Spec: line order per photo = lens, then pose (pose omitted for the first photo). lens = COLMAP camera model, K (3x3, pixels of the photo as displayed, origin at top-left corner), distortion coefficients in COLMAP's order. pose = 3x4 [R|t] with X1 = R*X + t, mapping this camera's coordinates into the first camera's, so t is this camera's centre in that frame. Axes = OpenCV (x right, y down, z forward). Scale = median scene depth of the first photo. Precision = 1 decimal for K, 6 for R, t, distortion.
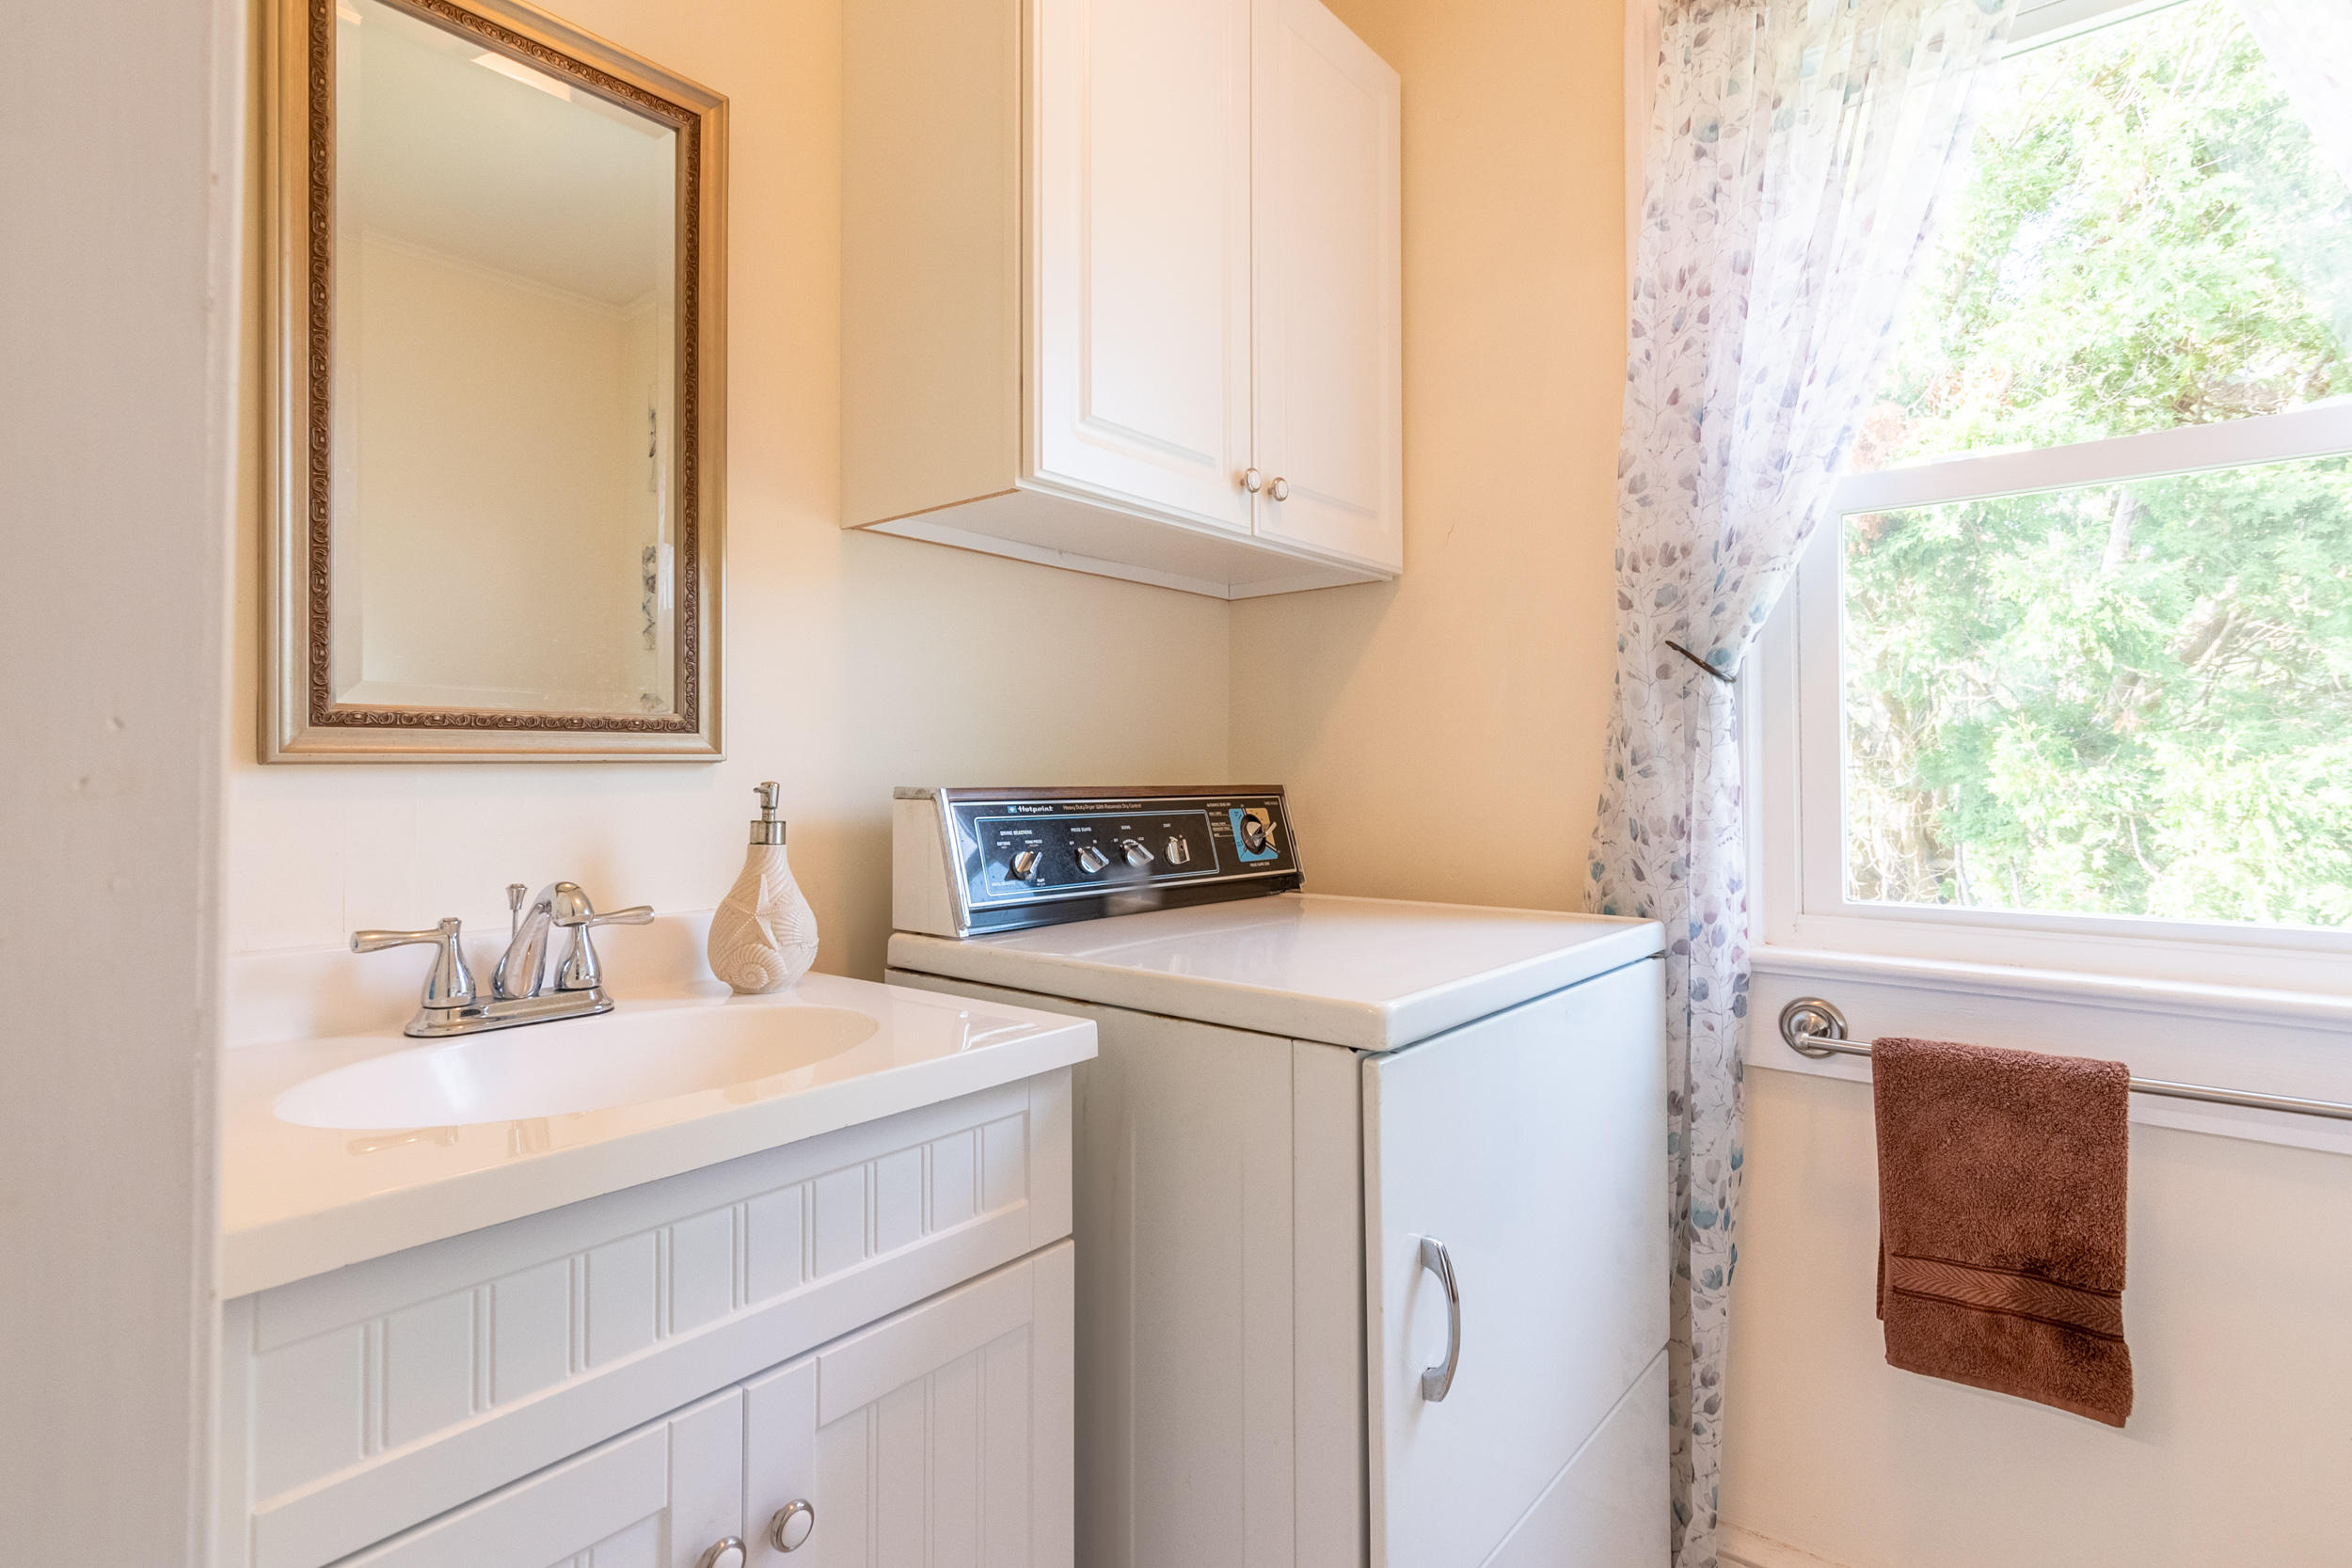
lens RADIAL K [[1133.7, 0, 1165.7], [0, 1133.7, 767.0], [0, 0, 1]] dist [0.001446, 0.001170]
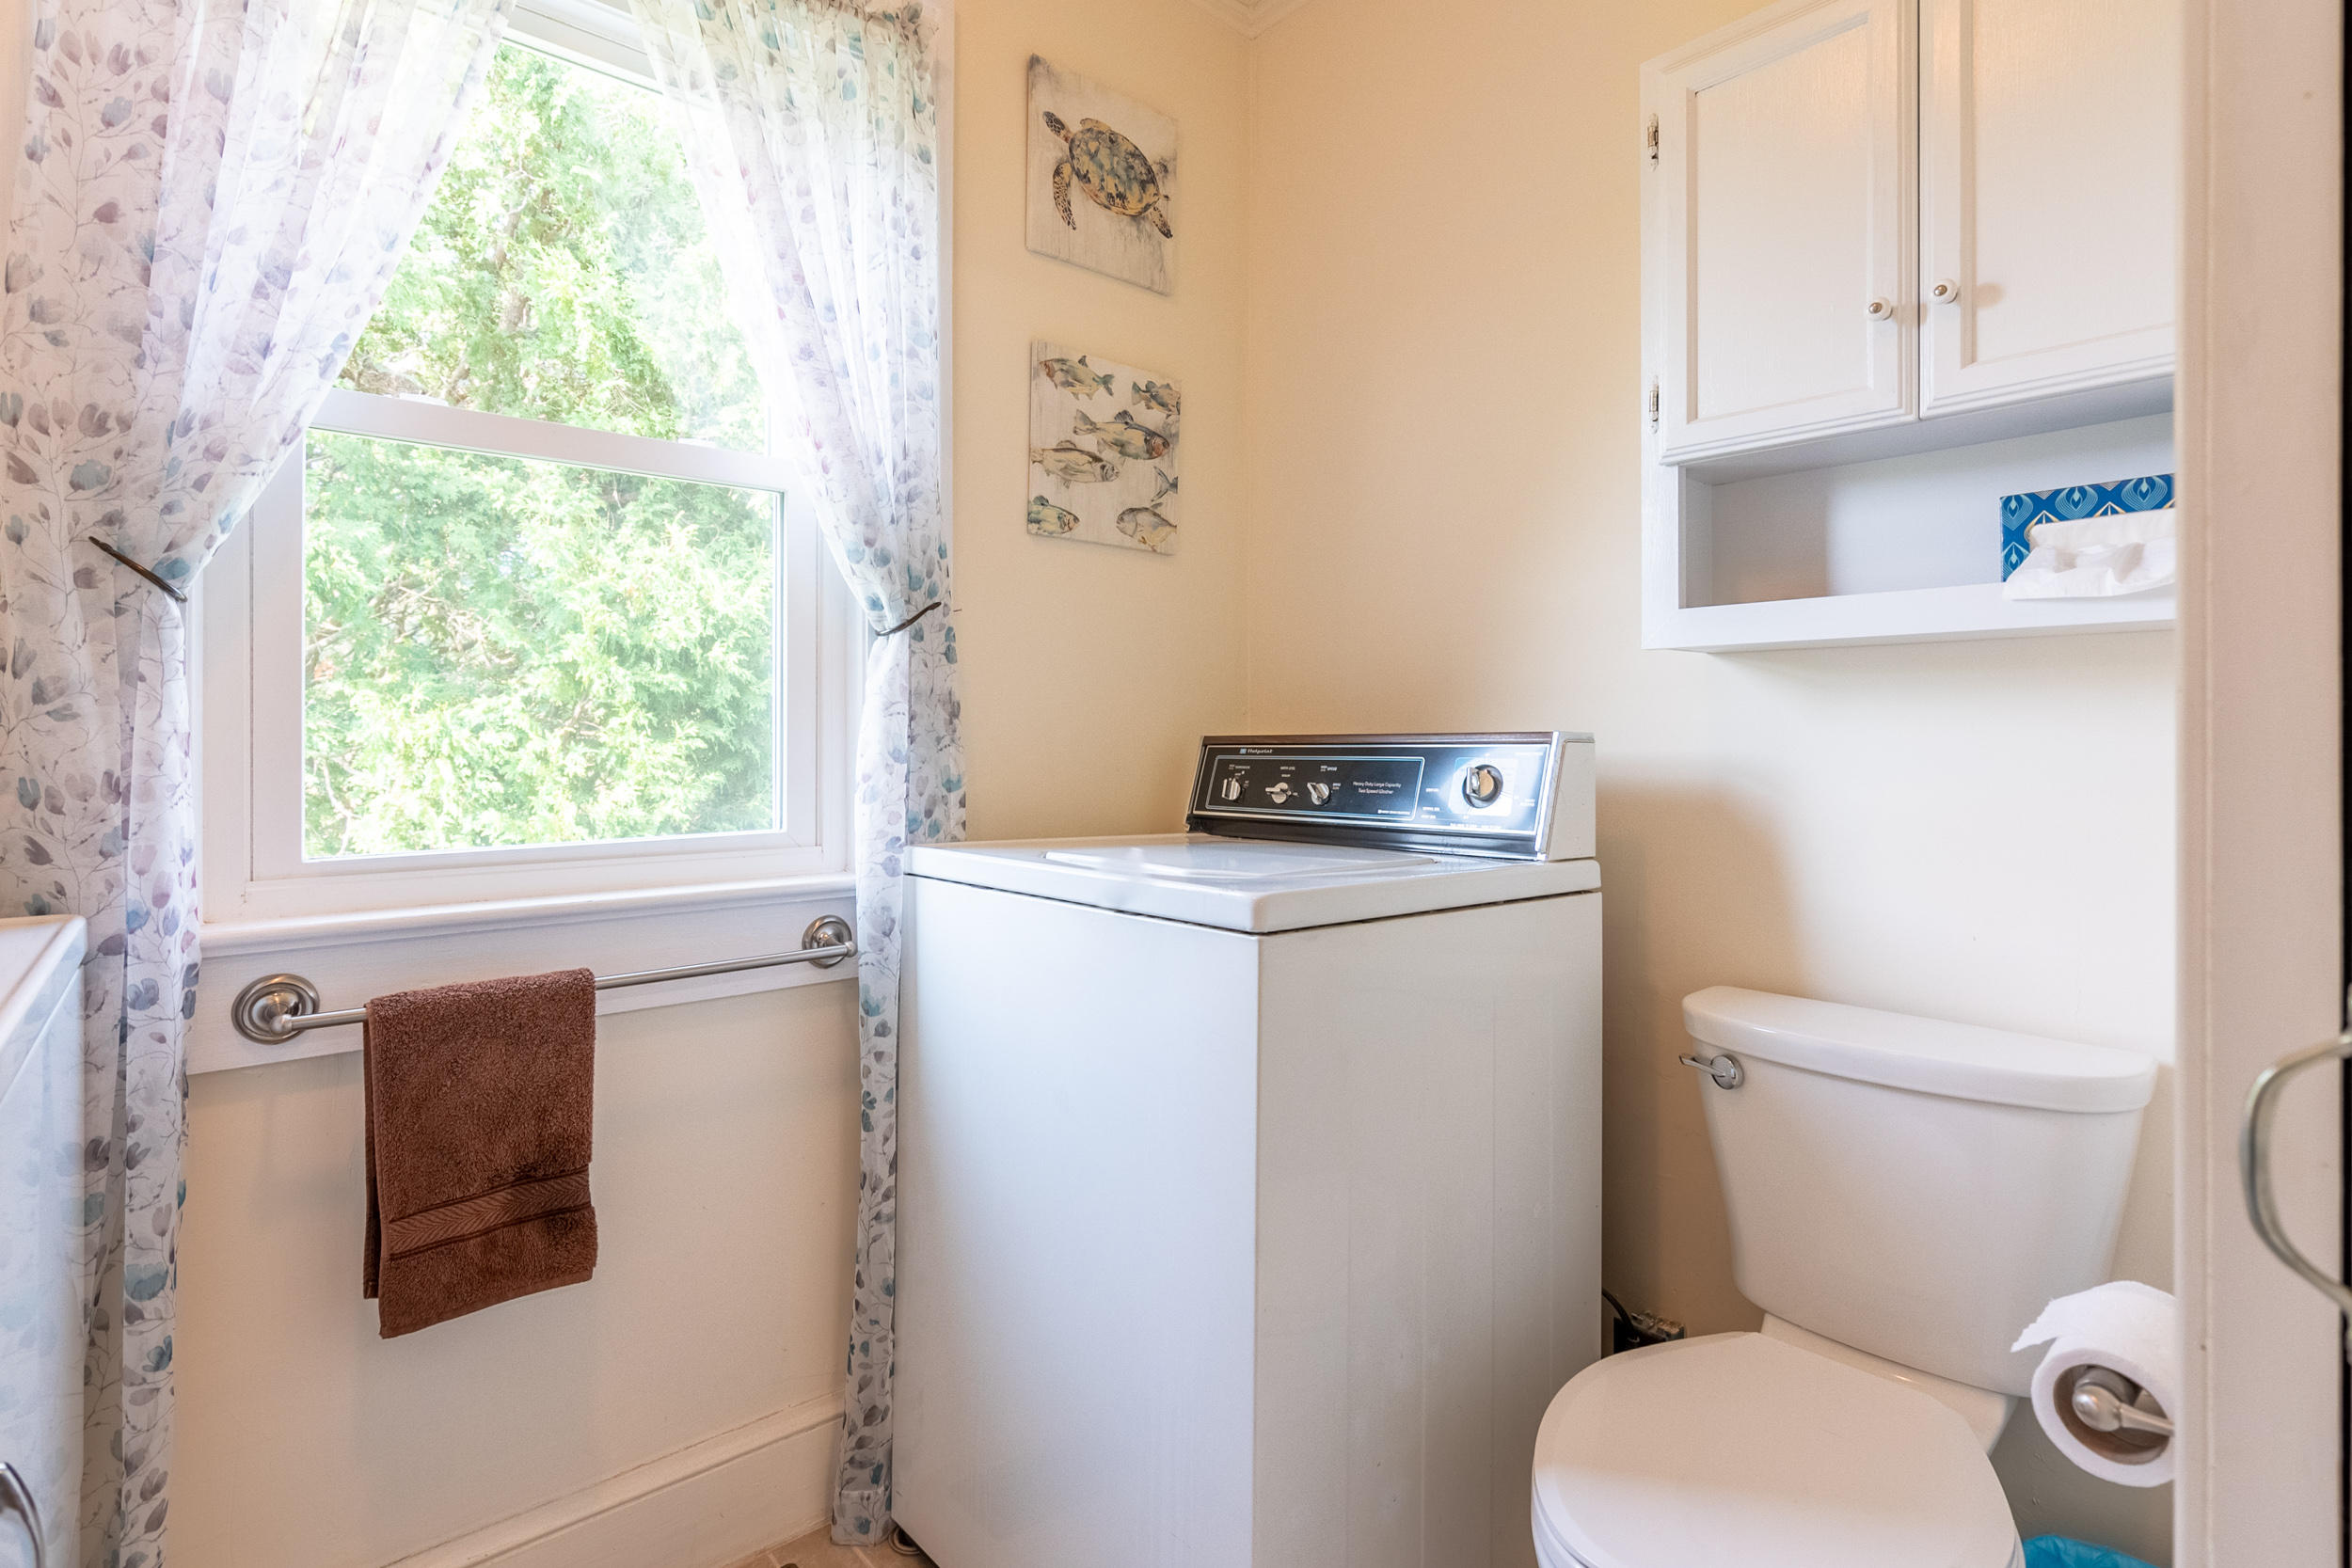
lens RADIAL K [[1149.1, 0, 1164.3], [0, 1149.1, 732.2], [0, 0, 1]] dist [0.000209, 0.001219]
pose [[0.190150, -0.005323, 0.981741, -0.166681], [-0.011717, 0.999902, 0.007691, 0.002614], [-0.981685, -0.012965, 0.190069, 0.166848]]
